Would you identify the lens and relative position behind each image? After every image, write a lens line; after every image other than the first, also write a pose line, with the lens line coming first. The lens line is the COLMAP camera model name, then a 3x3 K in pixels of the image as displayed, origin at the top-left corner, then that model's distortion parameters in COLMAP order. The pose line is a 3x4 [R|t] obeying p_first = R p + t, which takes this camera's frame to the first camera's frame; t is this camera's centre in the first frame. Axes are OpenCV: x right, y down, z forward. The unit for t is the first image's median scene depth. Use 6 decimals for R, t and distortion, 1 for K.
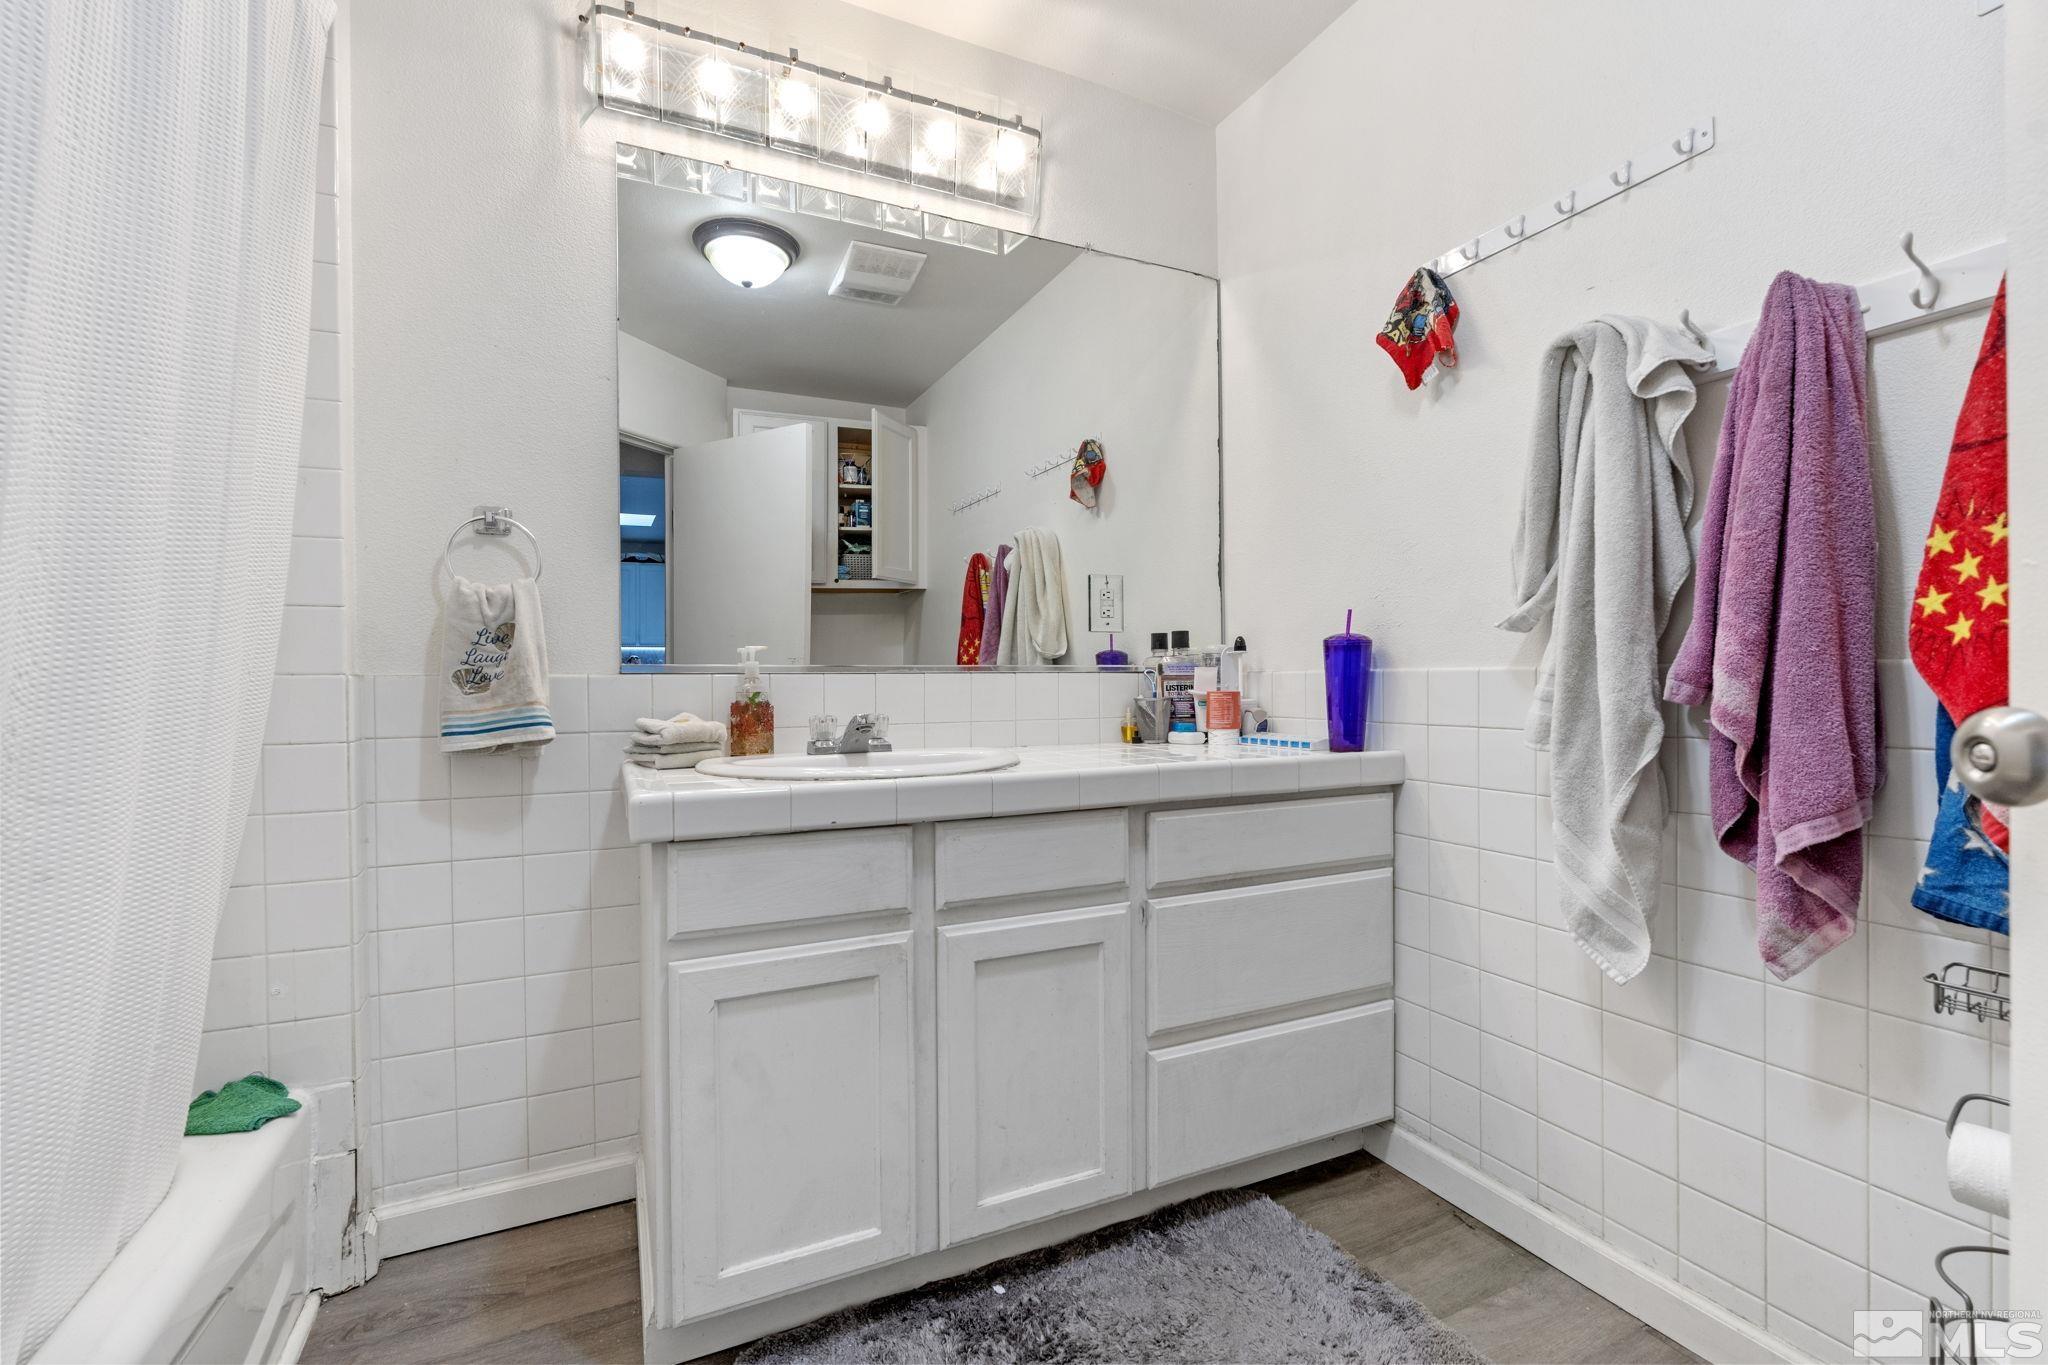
lens RADIAL K [[890.8, 0, 1017.0], [0, 890.8, 685.1], [0, 0, 1]] dist [-0.003474, 0.000175]
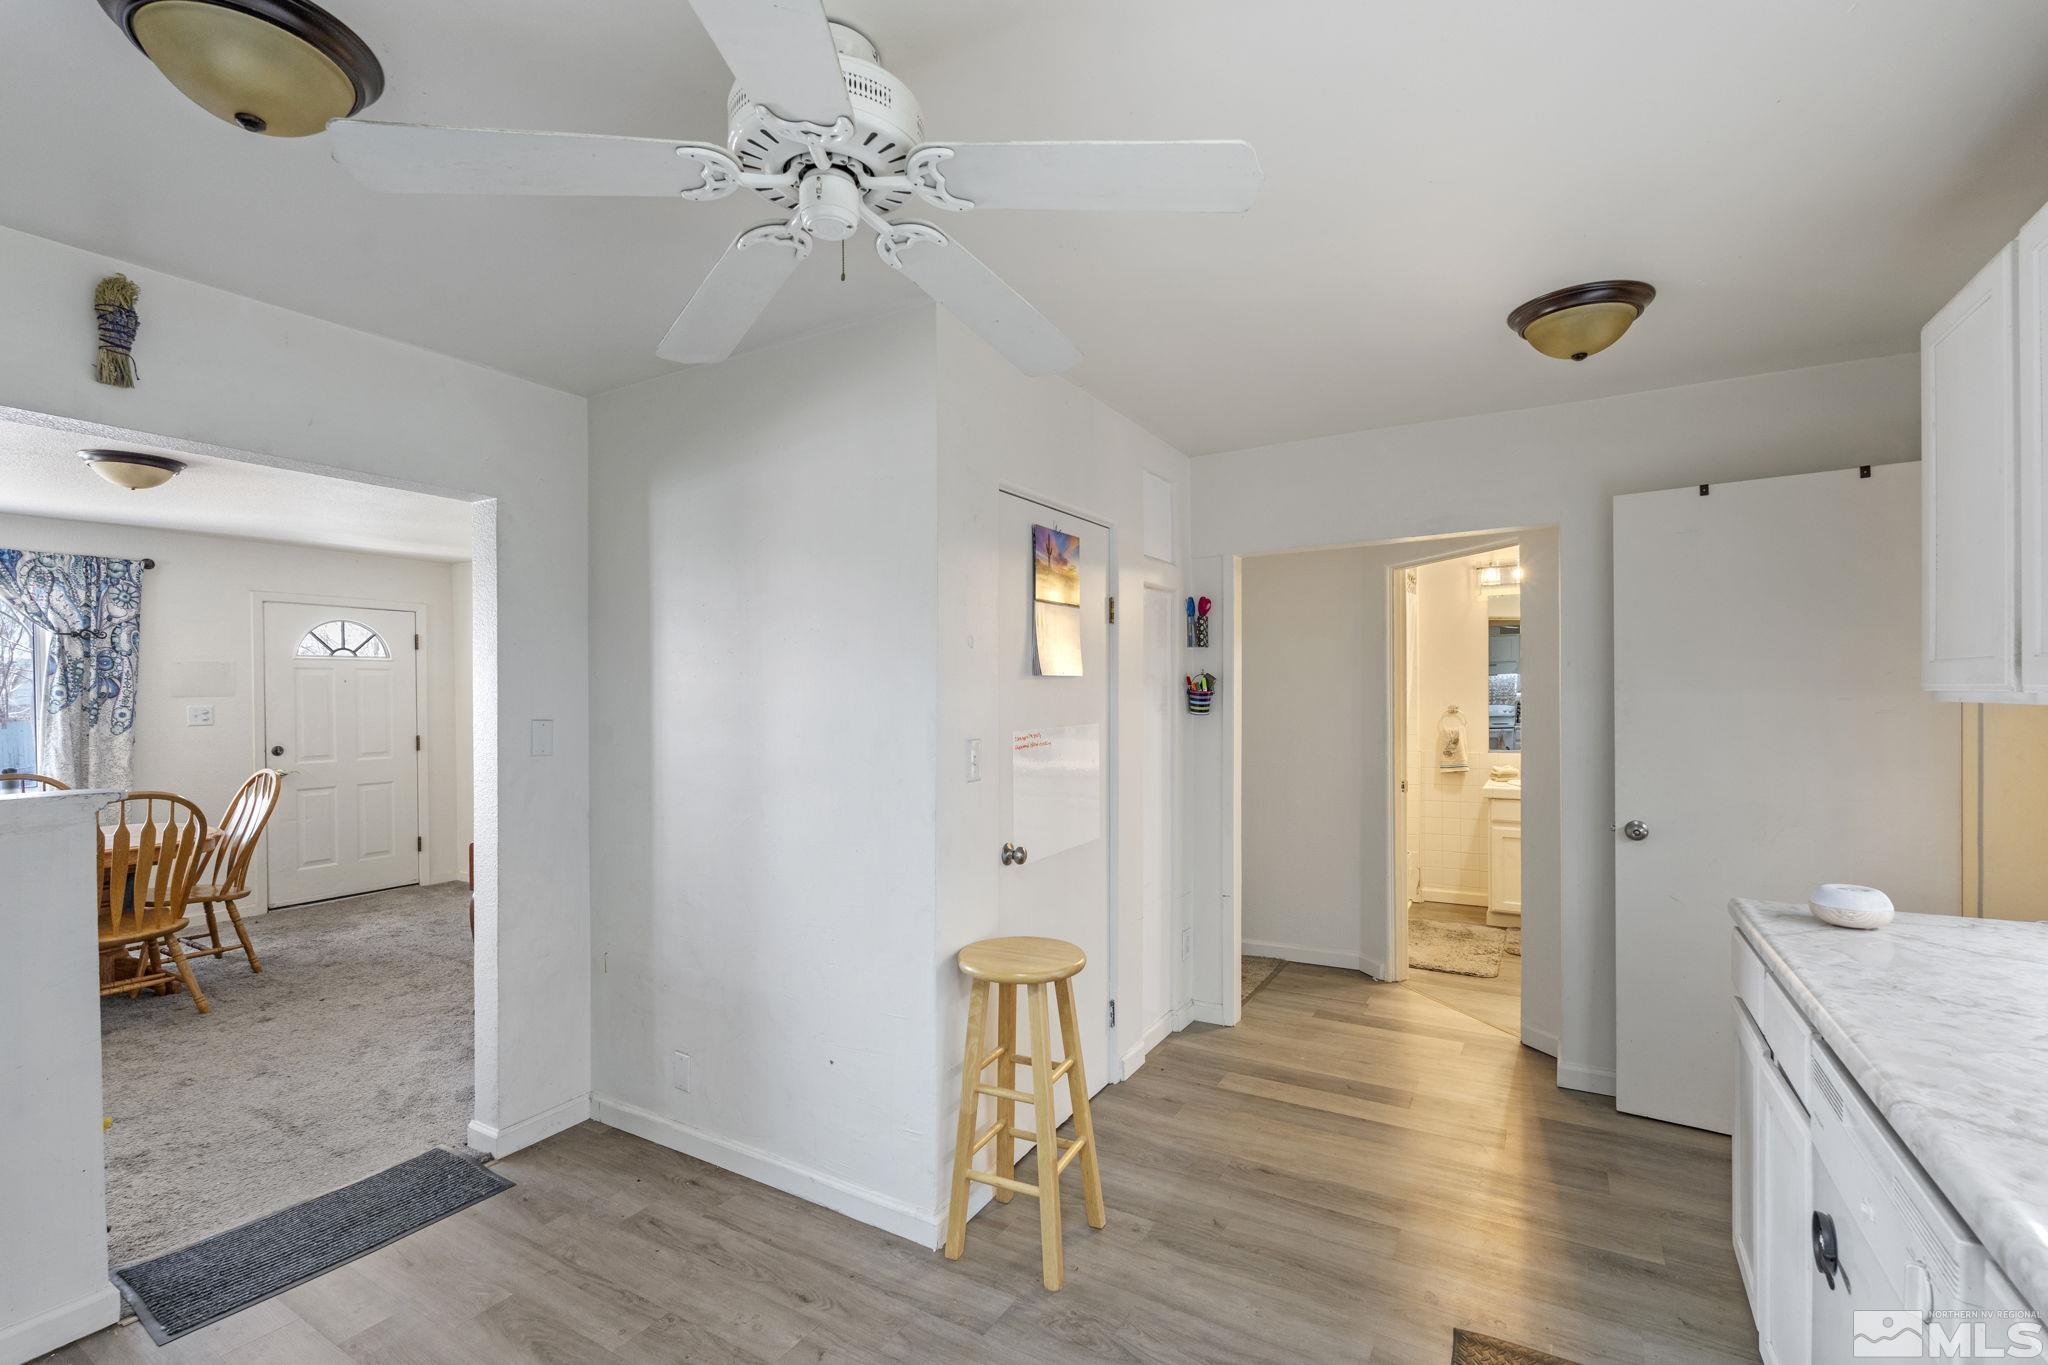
lens RADIAL K [[889.0, 0, 1027.1], [0, 889.0, 698.8], [0, 0, 1]] dist [-0.016696, 0.000095]
pose [[0.562315, 0.010718, -0.826854, 1.473925], [-0.002666, 0.999934, 0.011148, -0.272489], [0.826919, -0.004064, 0.562307, -2.562369]]
